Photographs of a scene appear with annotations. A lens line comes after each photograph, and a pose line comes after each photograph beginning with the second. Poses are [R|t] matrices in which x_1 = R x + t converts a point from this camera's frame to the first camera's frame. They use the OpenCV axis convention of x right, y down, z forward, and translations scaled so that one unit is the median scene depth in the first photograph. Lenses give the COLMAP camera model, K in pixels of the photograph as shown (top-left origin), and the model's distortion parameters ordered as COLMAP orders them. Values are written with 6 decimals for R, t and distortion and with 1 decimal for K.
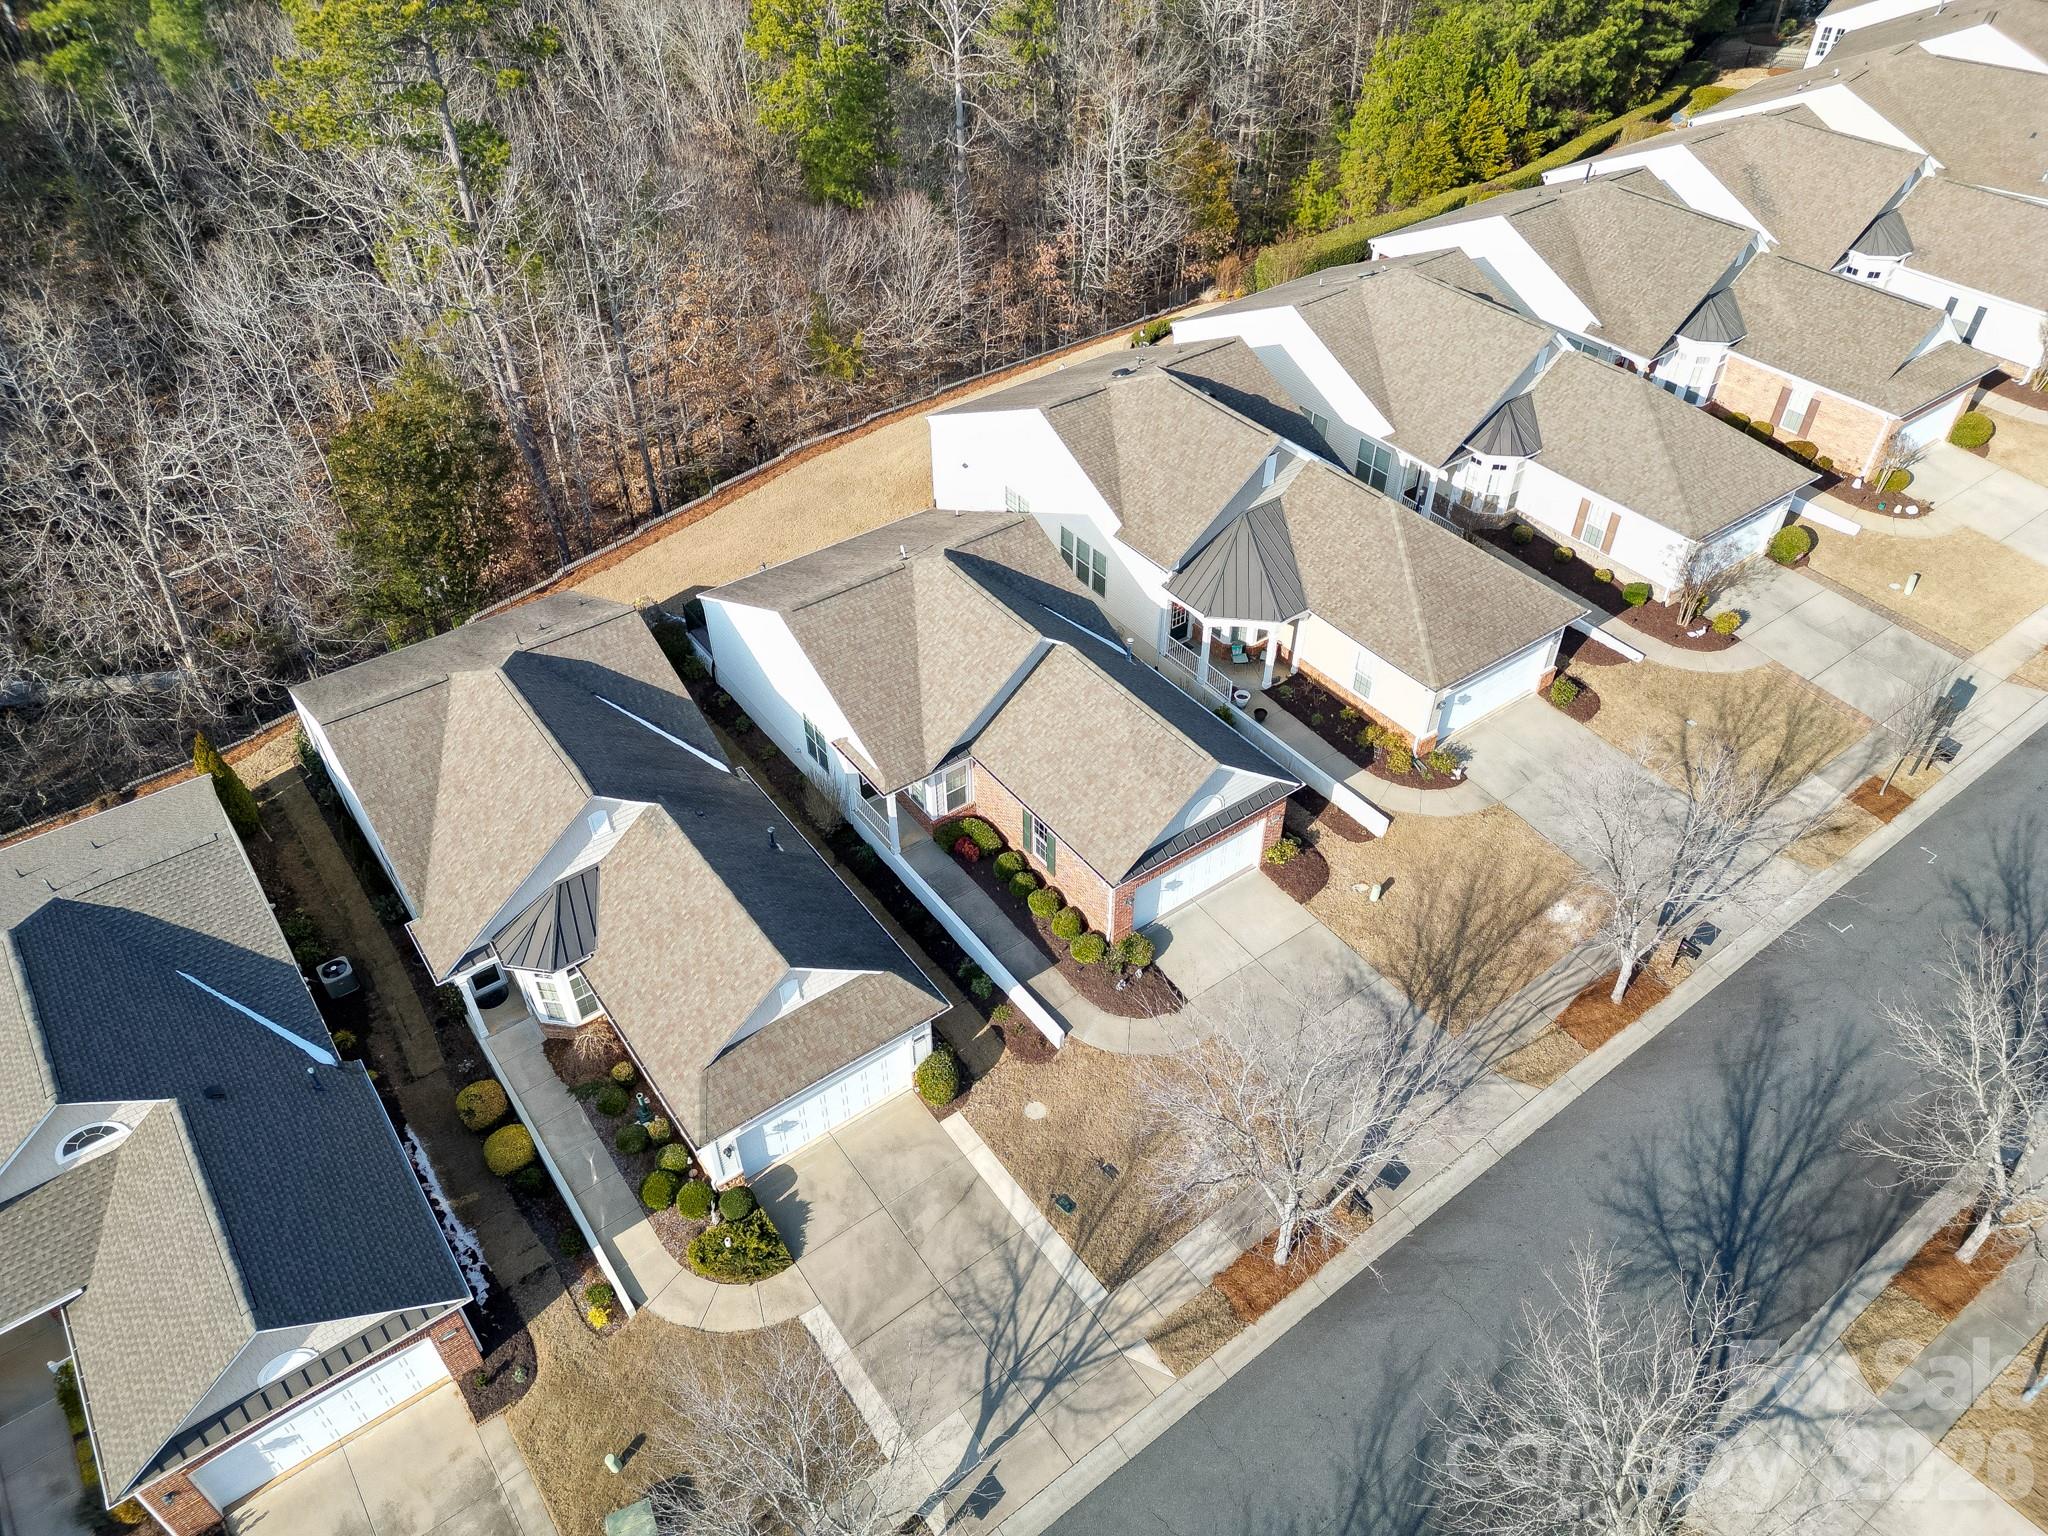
lens RADIAL K [[1437.1, 0, 1027.8], [0, 1437.1, 768.8], [0, 0, 1]] dist [0.027635, -0.016916]
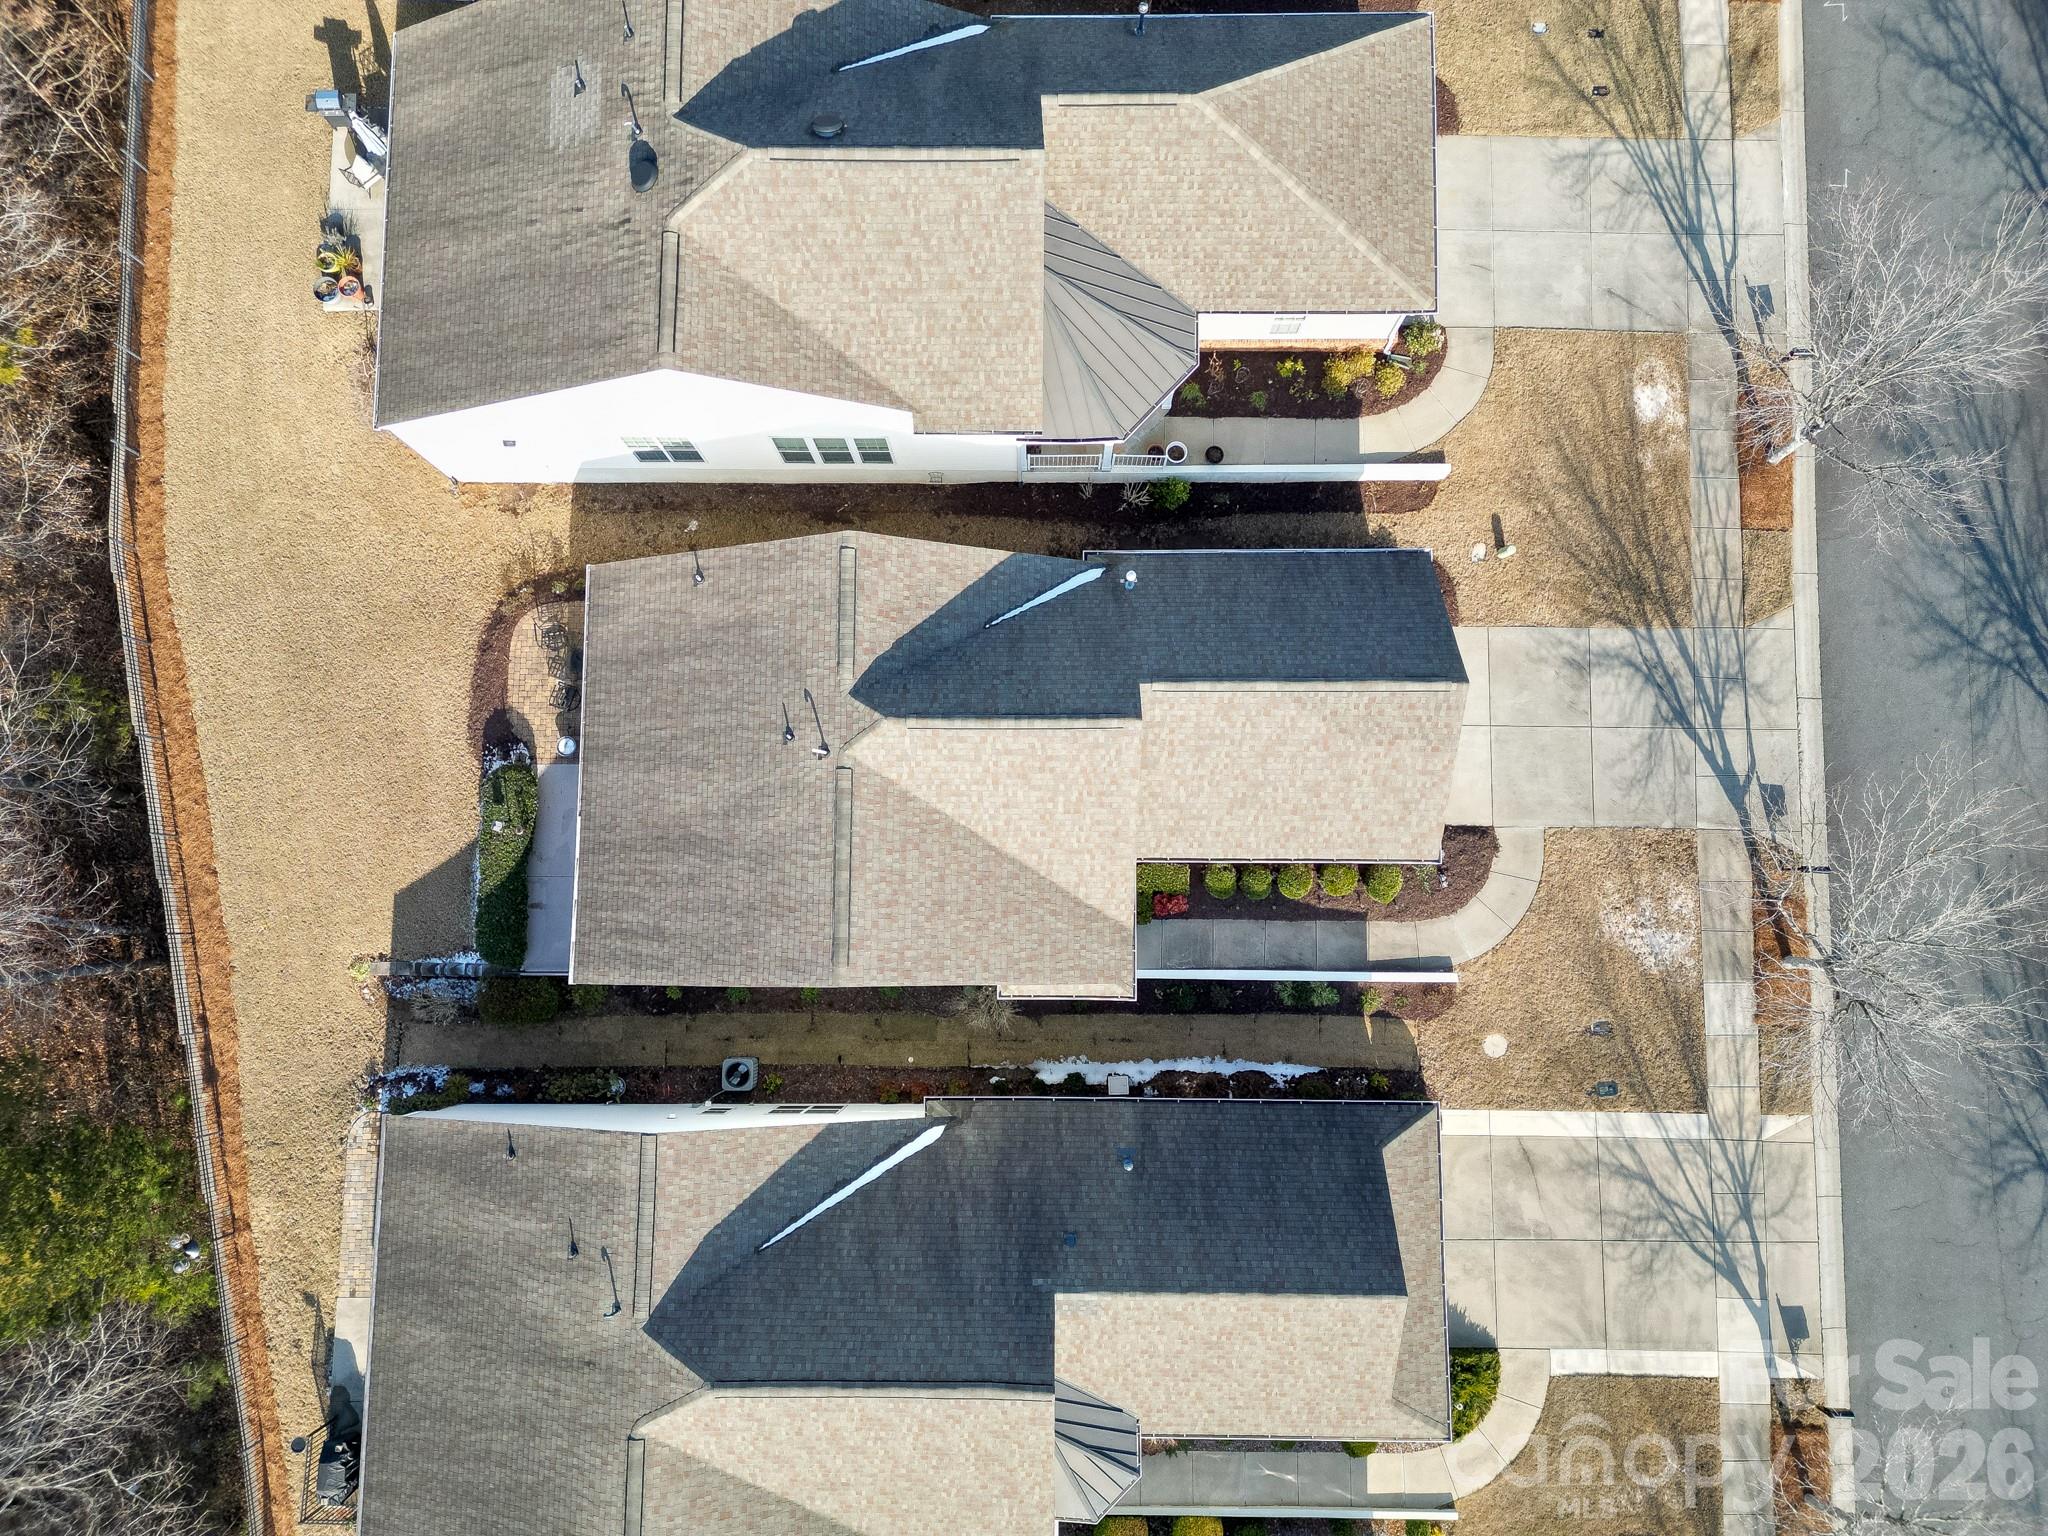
lens RADIAL K [[1437.1, 0, 1024.8], [0, 1437.1, 764.0], [0, 0, 1]] dist [0.027635, -0.016916]
pose [[0.594156, -0.798525, 0.096625, -0.128338], [0.538182, 0.483941, 0.690044, -0.704180], [-0.597779, -0.357992, 0.717288, 0.620116]]
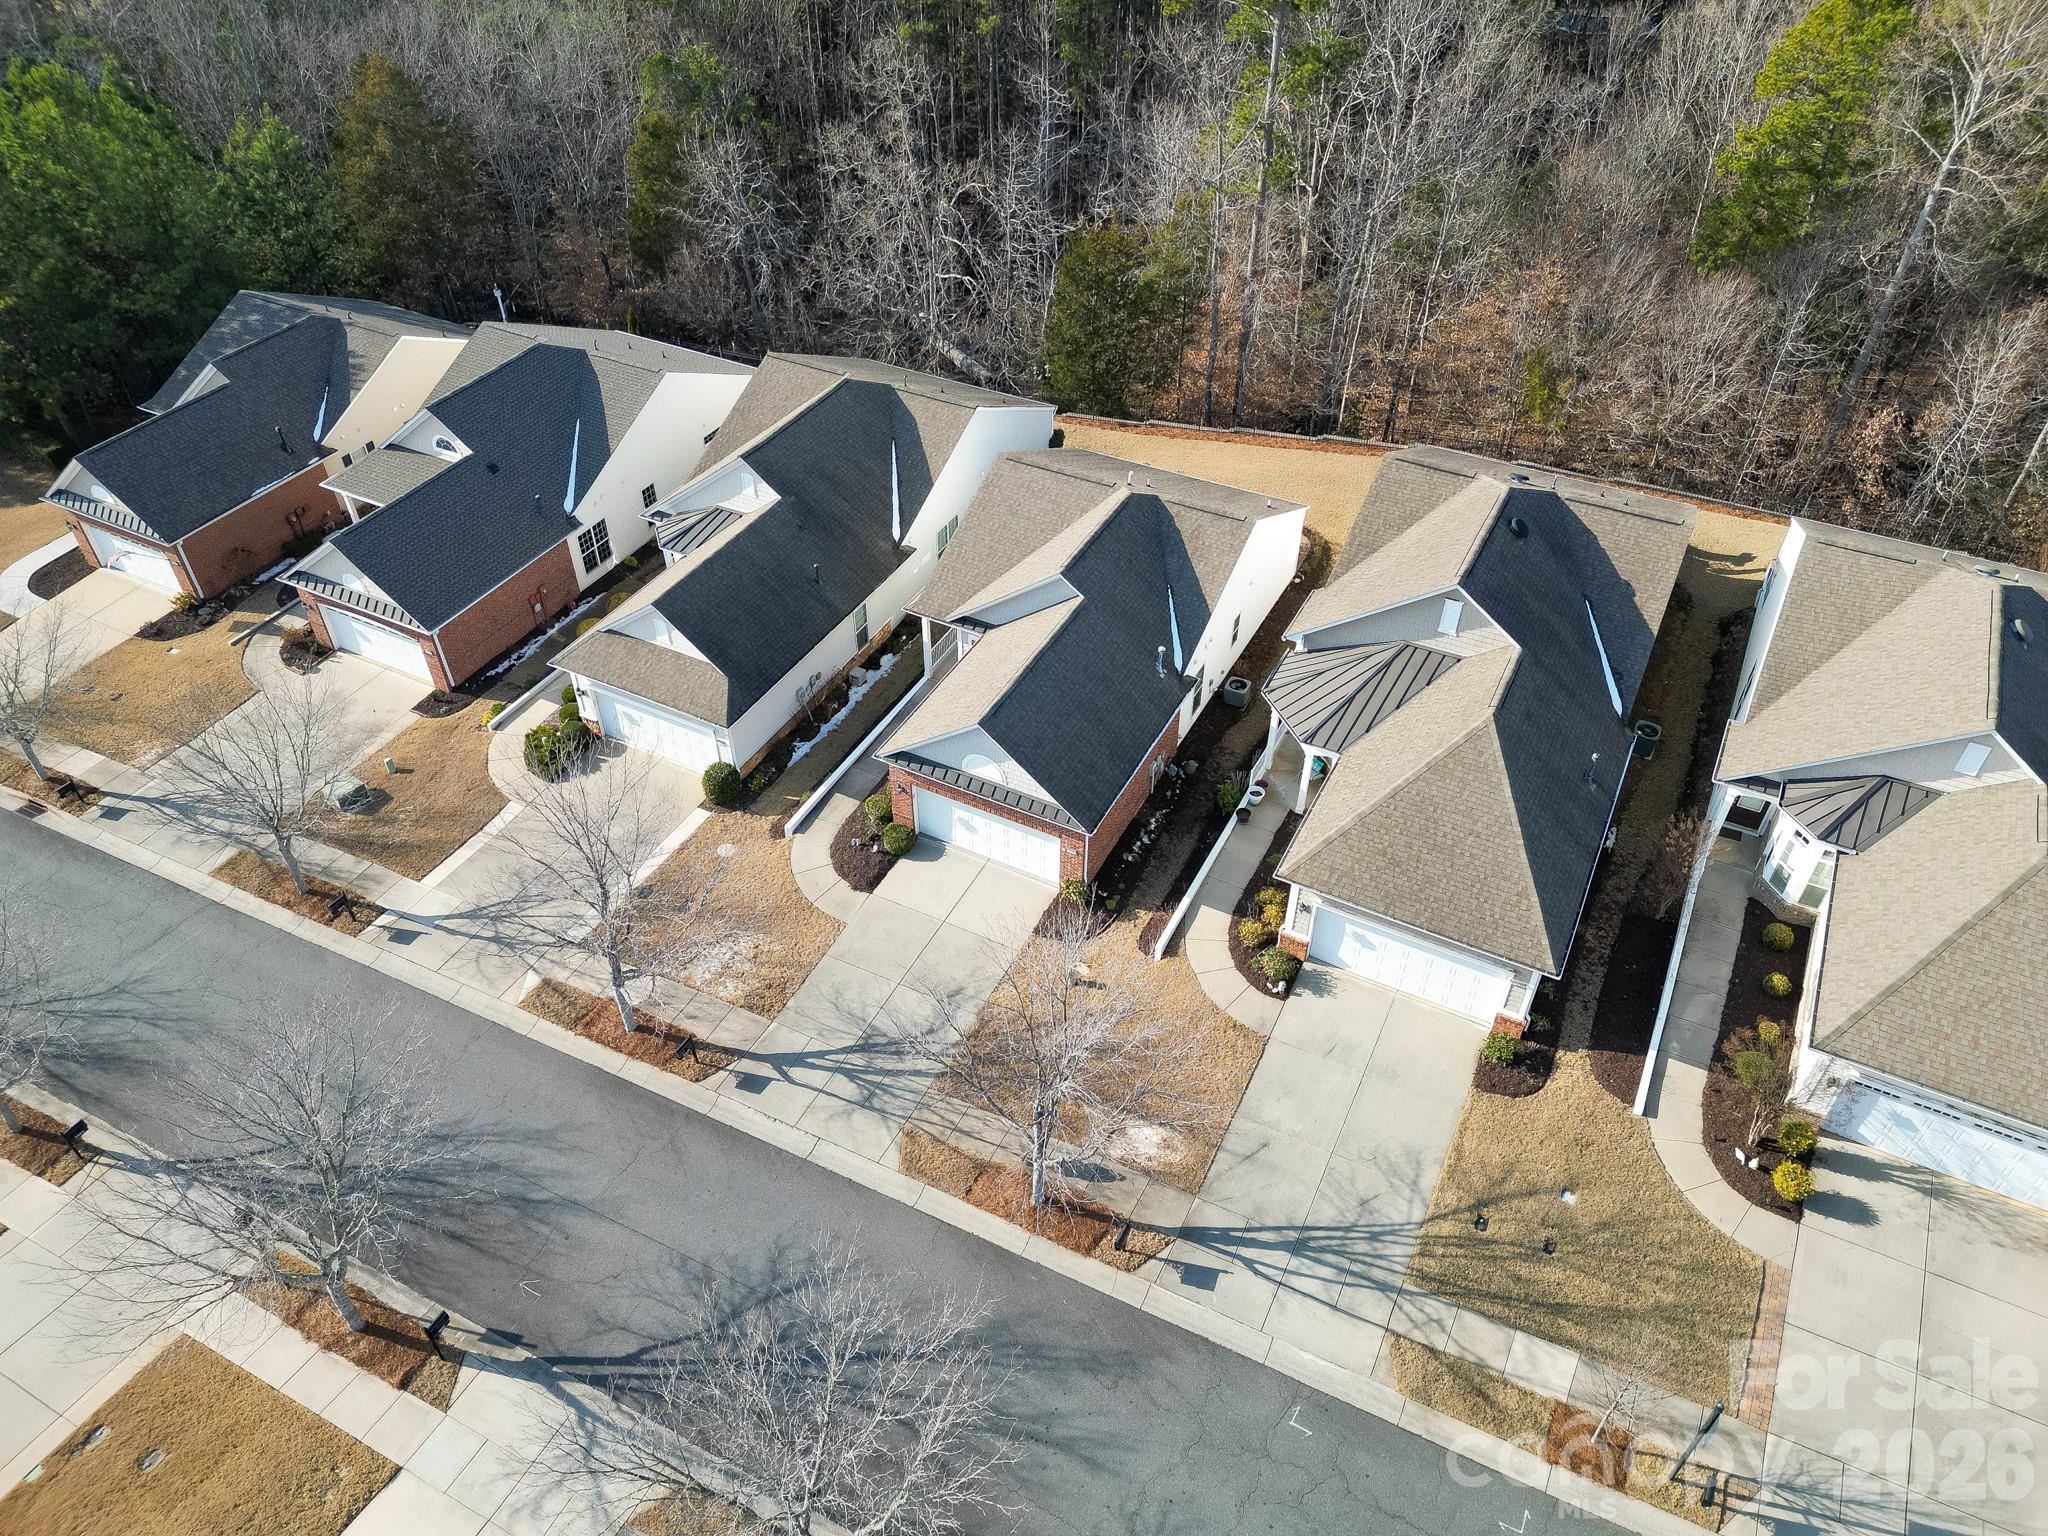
lens RADIAL K [[1437.1, 0, 1020.8], [0, 1437.1, 771.0], [0, 0, 1]] dist [0.027635, -0.016916]
pose [[0.442707, 0.602201, -0.664353, 0.920238], [-0.594894, 0.751625, 0.284888, -0.312301], [0.670904, 0.269098, 0.690995, 0.352719]]
